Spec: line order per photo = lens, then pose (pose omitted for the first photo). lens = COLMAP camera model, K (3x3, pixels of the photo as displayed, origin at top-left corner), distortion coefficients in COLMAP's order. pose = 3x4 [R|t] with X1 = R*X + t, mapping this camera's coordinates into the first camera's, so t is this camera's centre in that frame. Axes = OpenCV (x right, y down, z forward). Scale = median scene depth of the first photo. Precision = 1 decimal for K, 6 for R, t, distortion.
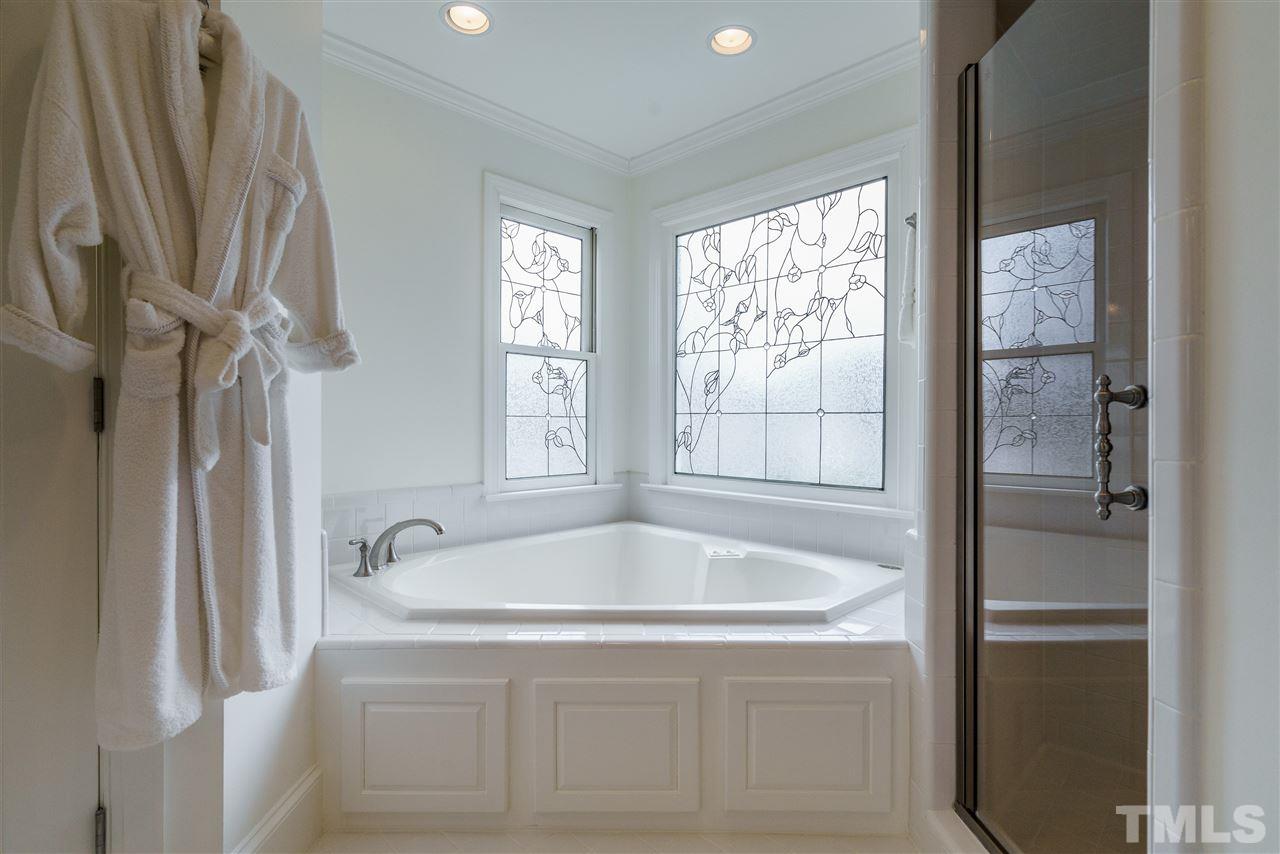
lens RADIAL K [[608.6, 0, 641.6], [0, 608.6, 431.9], [0, 0, 1]] dist [-0.001439, -0.000587]
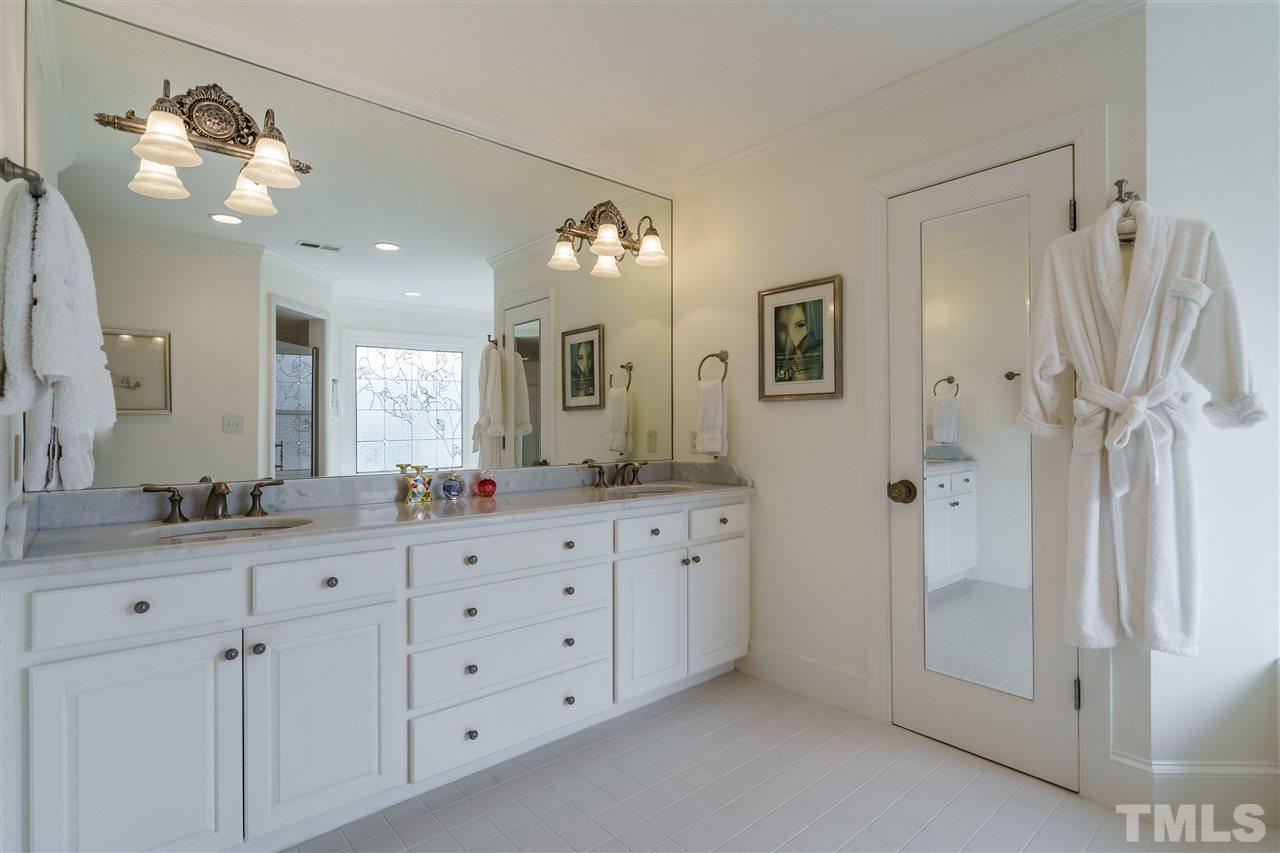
lens RADIAL K [[608.6, 0, 641.2], [0, 608.6, 427.8], [0, 0, 1]] dist [-0.001439, -0.000587]
pose [[-0.056604, -0.003725, -0.998390, 0.968298], [-0.001015, 0.999993, -0.003674, -0.114632], [0.998396, 0.000806, -0.056608, -0.179555]]
